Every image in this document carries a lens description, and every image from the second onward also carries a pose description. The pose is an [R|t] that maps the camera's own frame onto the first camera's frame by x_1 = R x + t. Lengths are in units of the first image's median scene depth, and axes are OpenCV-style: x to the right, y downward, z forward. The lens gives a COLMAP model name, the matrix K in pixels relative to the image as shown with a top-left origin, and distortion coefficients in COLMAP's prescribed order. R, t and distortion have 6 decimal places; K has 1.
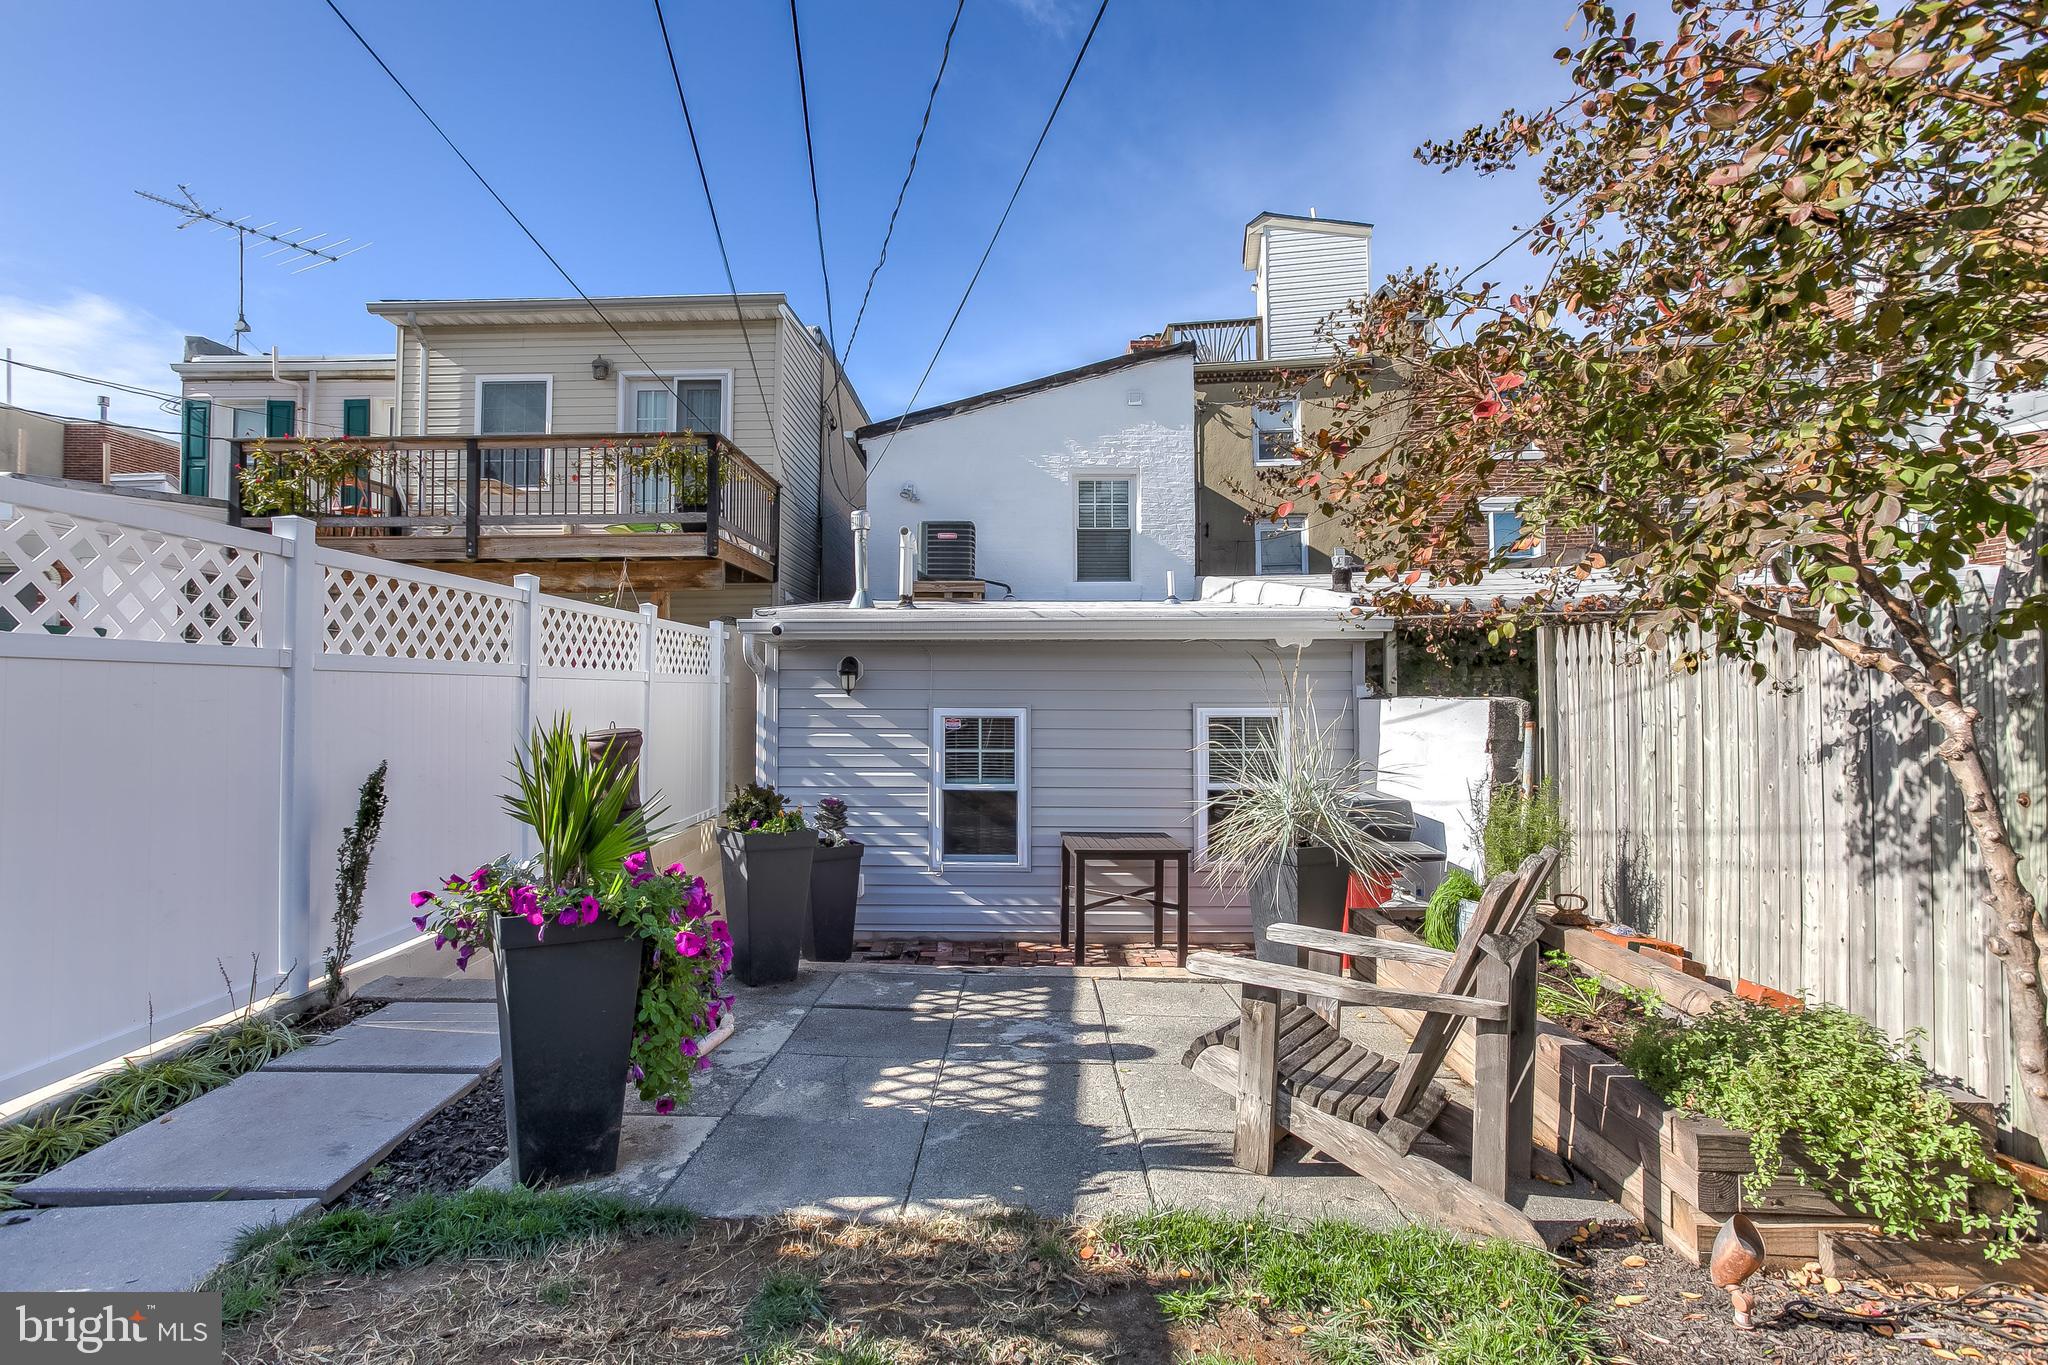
lens RADIAL K [[985.9, 0, 993.4], [0, 985.9, 667.1], [0, 0, 1]] dist [-0.042359, 0.018118]
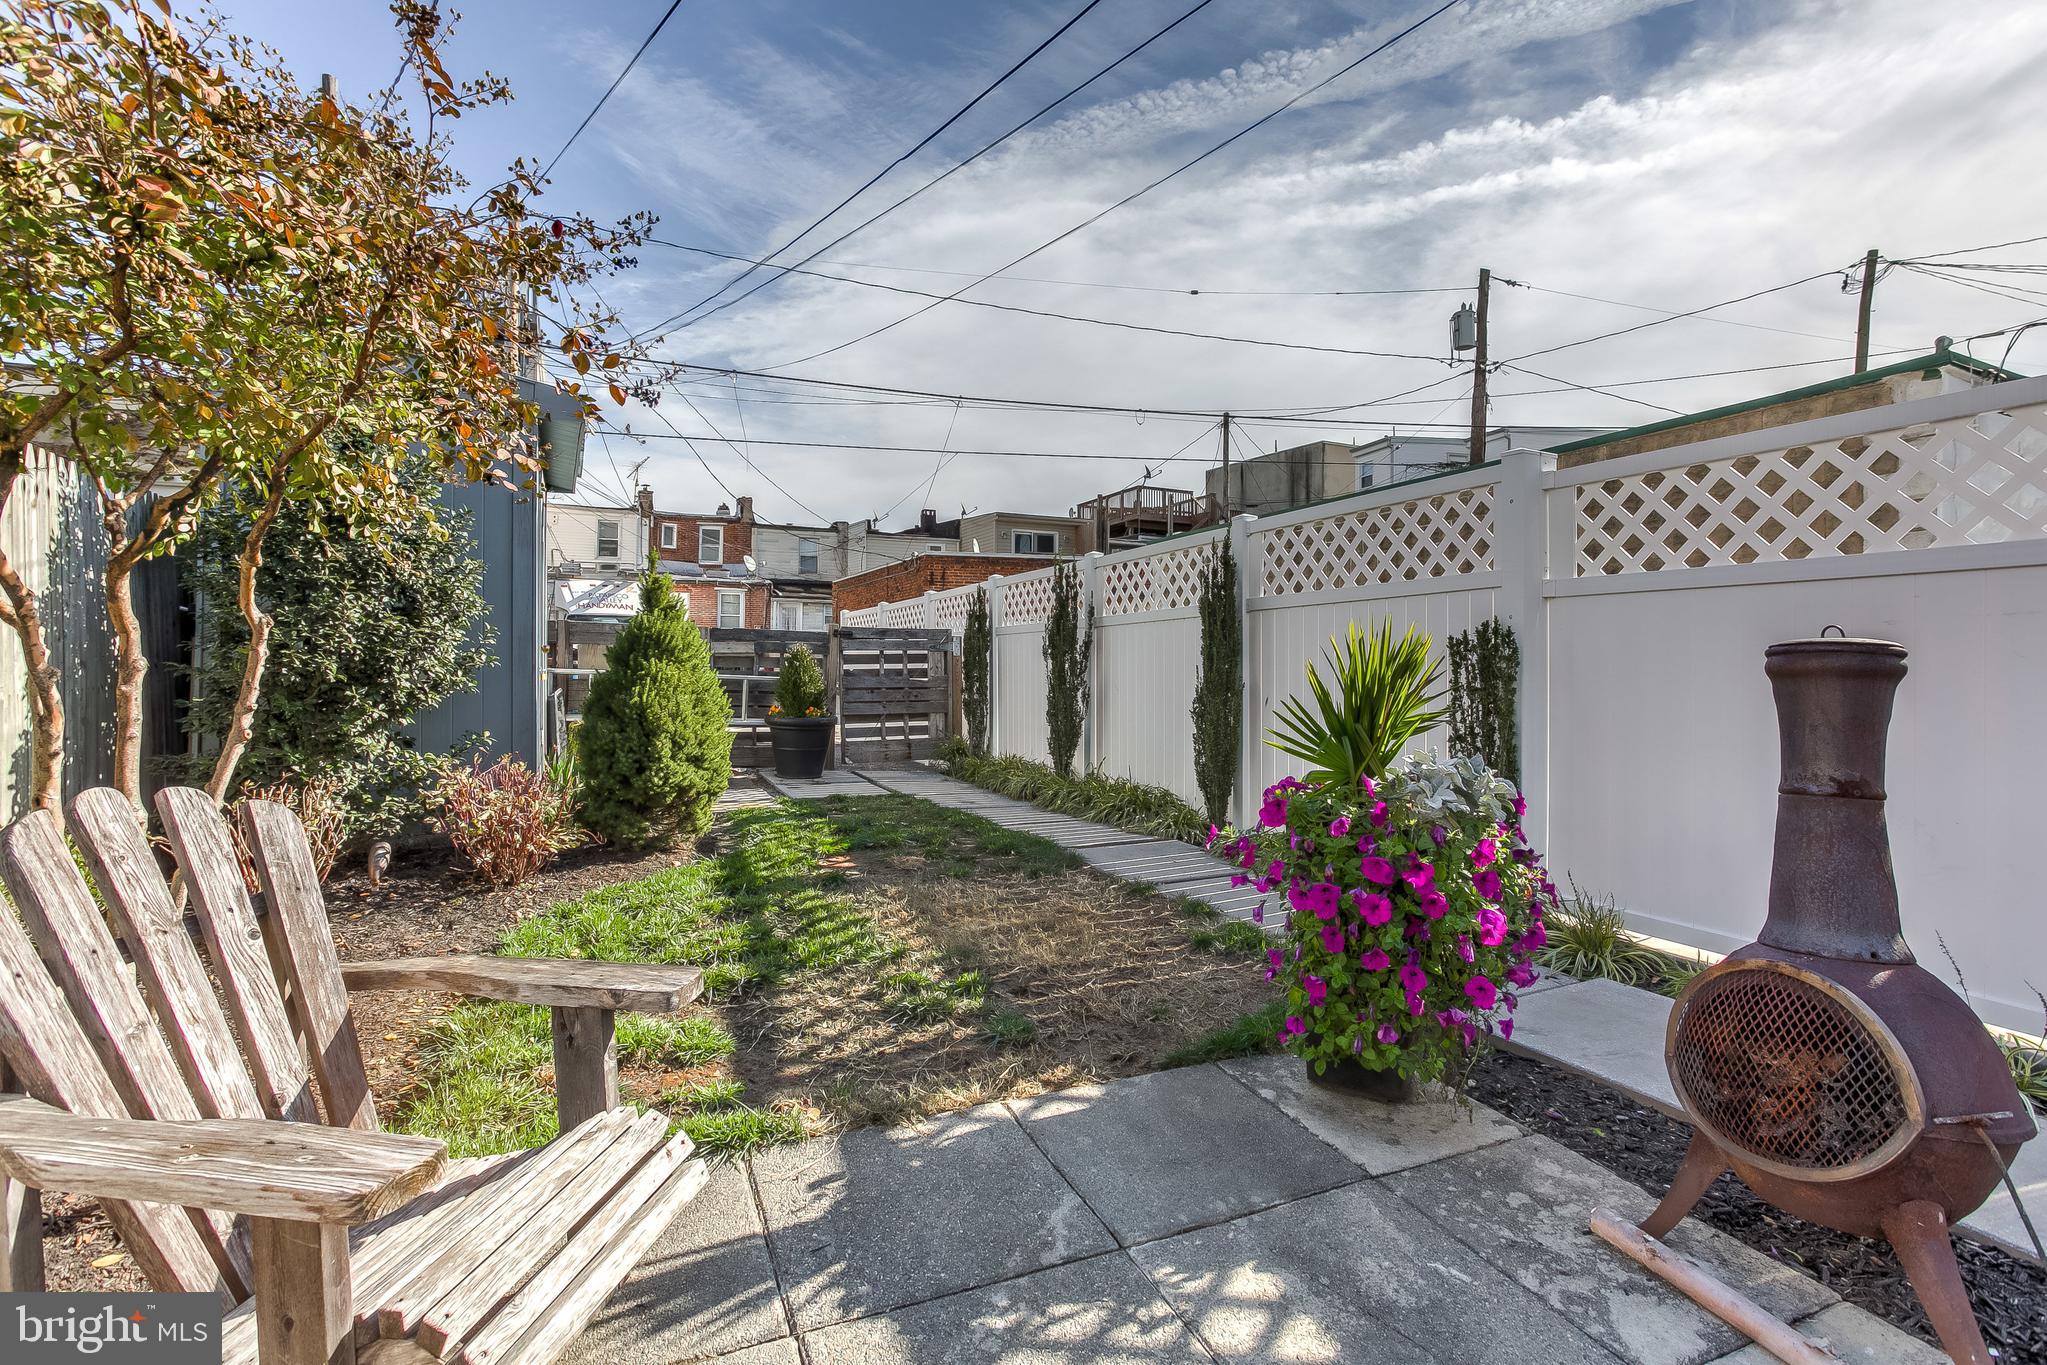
lens RADIAL K [[985.5, 0, 1025.5], [0, 985.5, 677.5], [0, 0, 1]] dist [-0.042359, 0.018118]
pose [[-0.900369, -0.008185, -0.435051, 0.273656], [0.002955, 0.999685, -0.024924, 0.115499], [0.435118, -0.023726, -0.900061, 1.592258]]
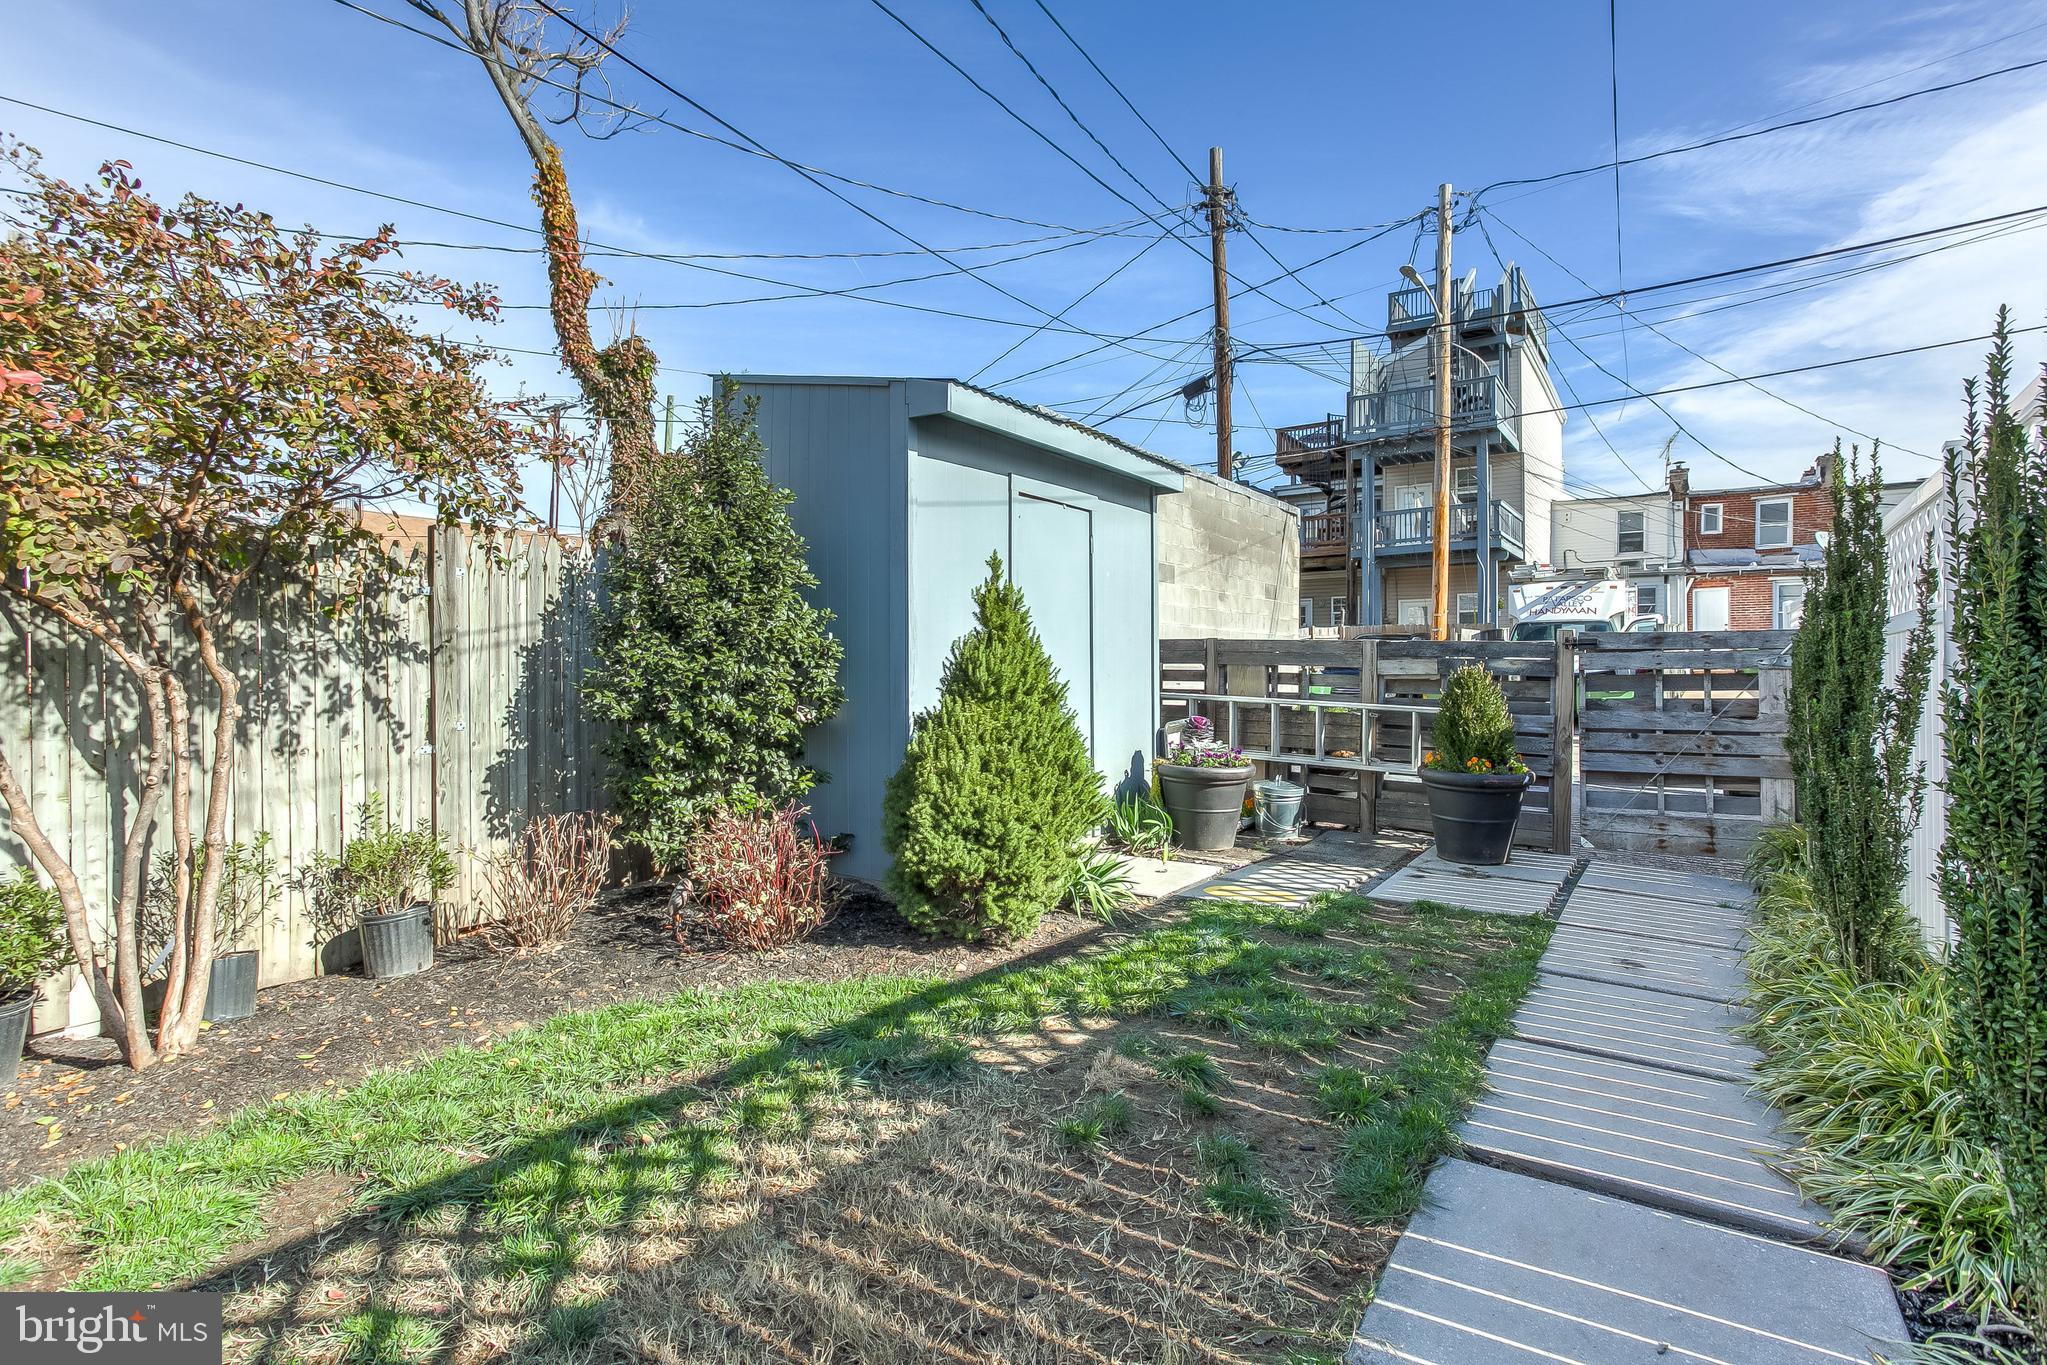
lens RADIAL K [[985.5, 0, 1008.9], [0, 985.5, 676.3], [0, 0, 1]] dist [-0.042359, 0.018118]
pose [[-0.825697, -0.010677, 0.564013, -0.716657], [-0.027293, 0.999406, -0.021037, 0.036727], [-0.563453, -0.032764, -0.825498, 0.815769]]
